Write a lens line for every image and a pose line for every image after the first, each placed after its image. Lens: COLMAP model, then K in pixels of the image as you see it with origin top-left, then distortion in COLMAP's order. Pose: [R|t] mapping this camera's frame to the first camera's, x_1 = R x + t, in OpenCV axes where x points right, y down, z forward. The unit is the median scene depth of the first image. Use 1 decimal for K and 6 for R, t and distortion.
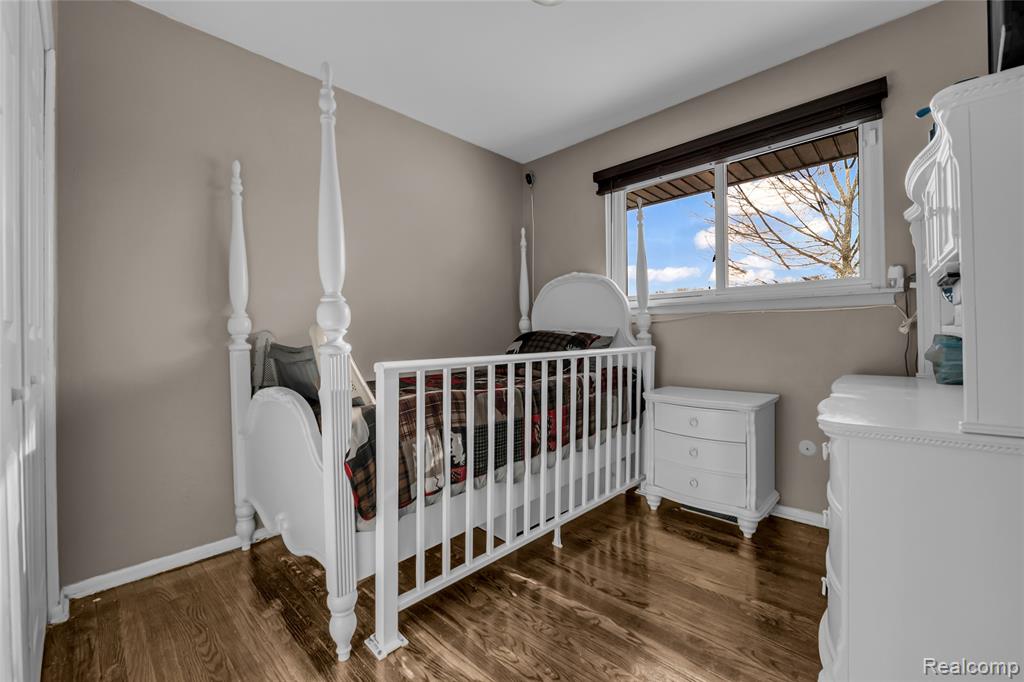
lens RADIAL K [[413.1, 0, 510.7], [0, 413.1, 338.6], [0, 0, 1]] dist [-0.000838, -0.000044]
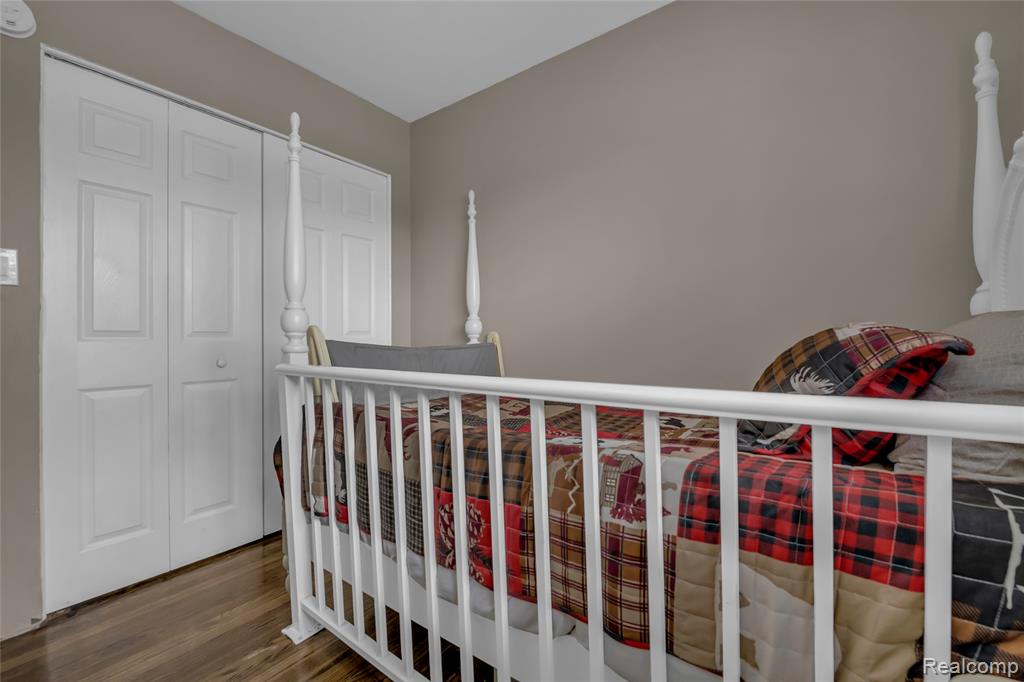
lens RADIAL K [[413.1, 0, 512.9], [0, 413.1, 343.3], [0, 0, 1]] dist [-0.000838, -0.000044]
pose [[0.152006, 0.025467, -0.988051, 0.565582], [-0.003505, 0.999676, 0.025228, -0.015808], [0.988373, -0.000372, 0.152046, 0.963205]]
